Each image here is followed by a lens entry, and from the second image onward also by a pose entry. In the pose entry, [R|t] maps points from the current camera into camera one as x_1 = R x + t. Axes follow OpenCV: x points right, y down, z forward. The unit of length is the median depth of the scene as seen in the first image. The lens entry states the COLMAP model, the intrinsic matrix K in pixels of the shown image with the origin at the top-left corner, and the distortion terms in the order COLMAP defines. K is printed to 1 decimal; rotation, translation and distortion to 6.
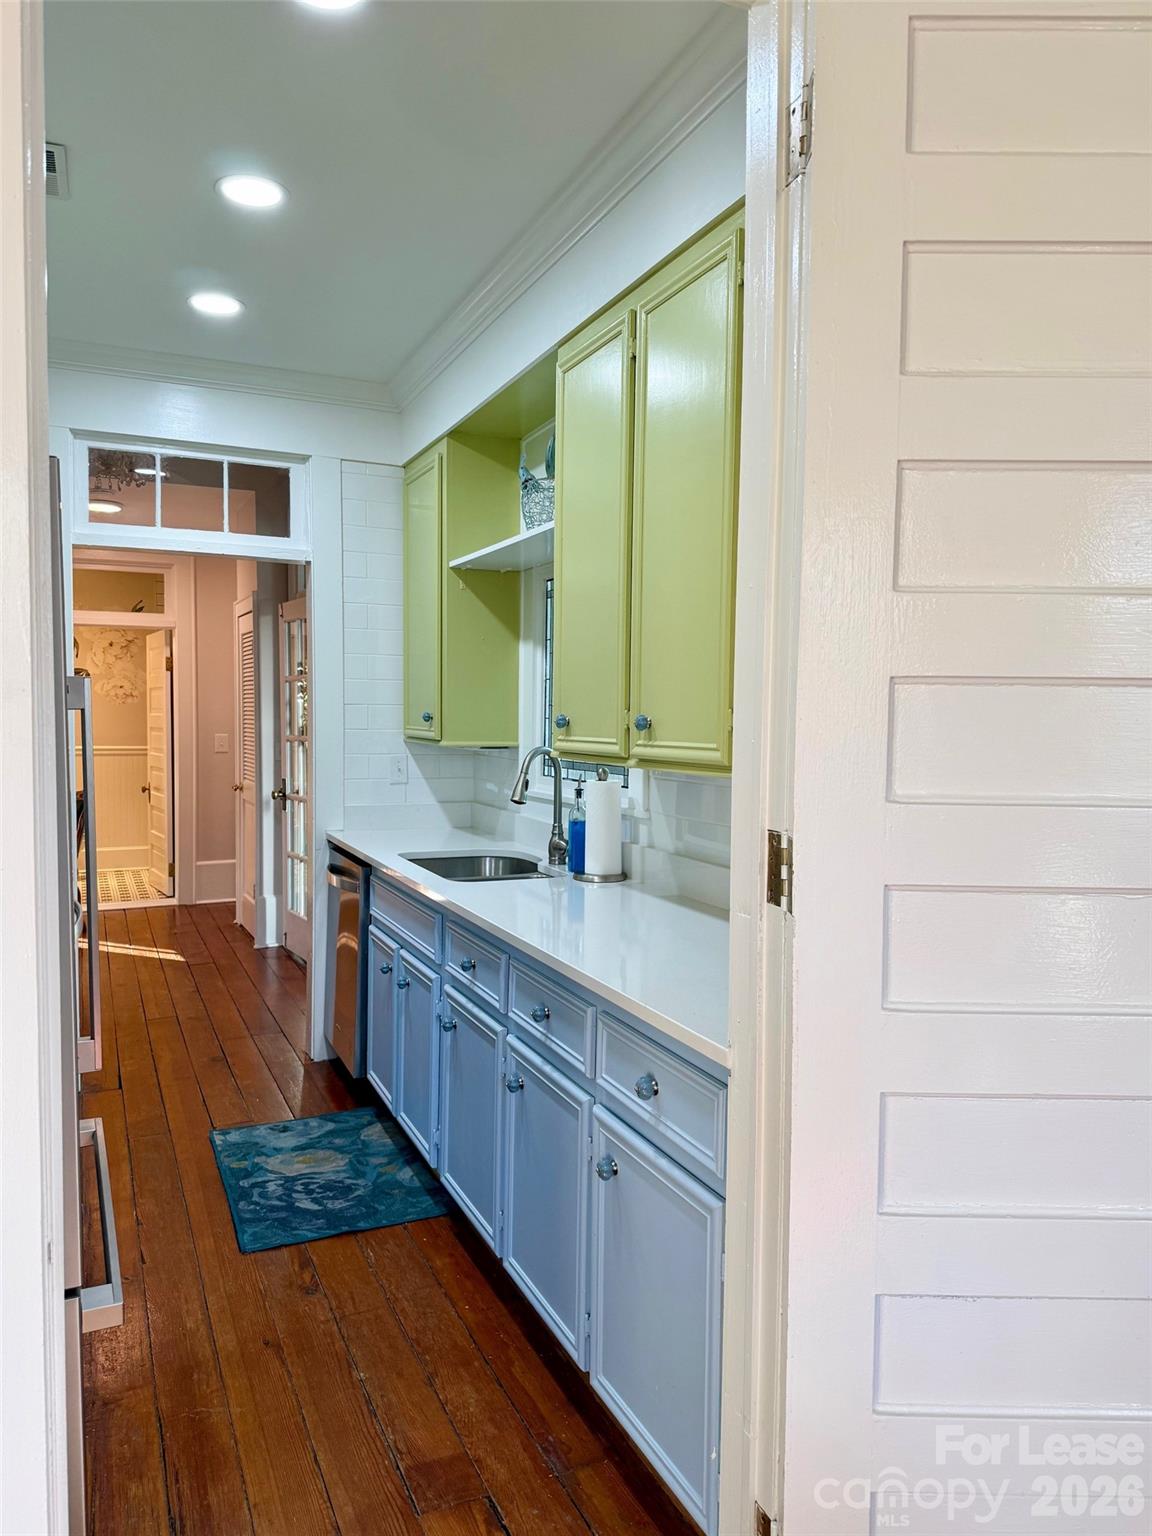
lens RADIAL K [[1076.2, 0, 576.0], [0, 1076.2, 768.0], [0, 0, 1]] dist [0.095856, 0.000168]
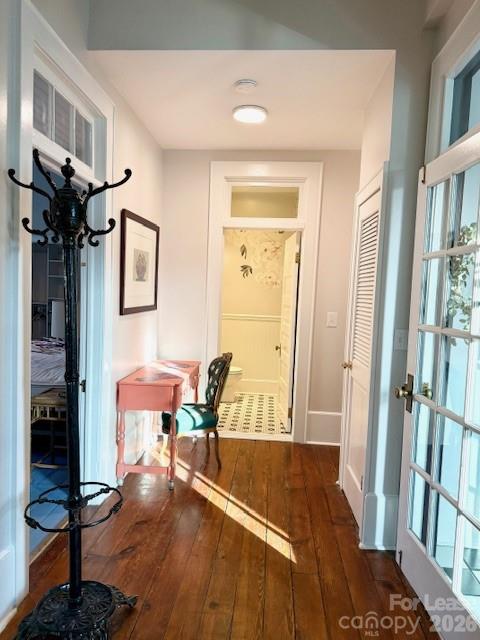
lens RADIAL K [[448.4, 0, 240.0], [0, 448.4, 320.0], [0, 0, 1]] dist [0.095856, 0.000168]
pose [[0.879750, 0.059149, -0.471742, -0.203814], [-0.060482, 0.998093, 0.012353, -0.026805], [0.471573, 0.017664, 0.881650, 0.574358]]
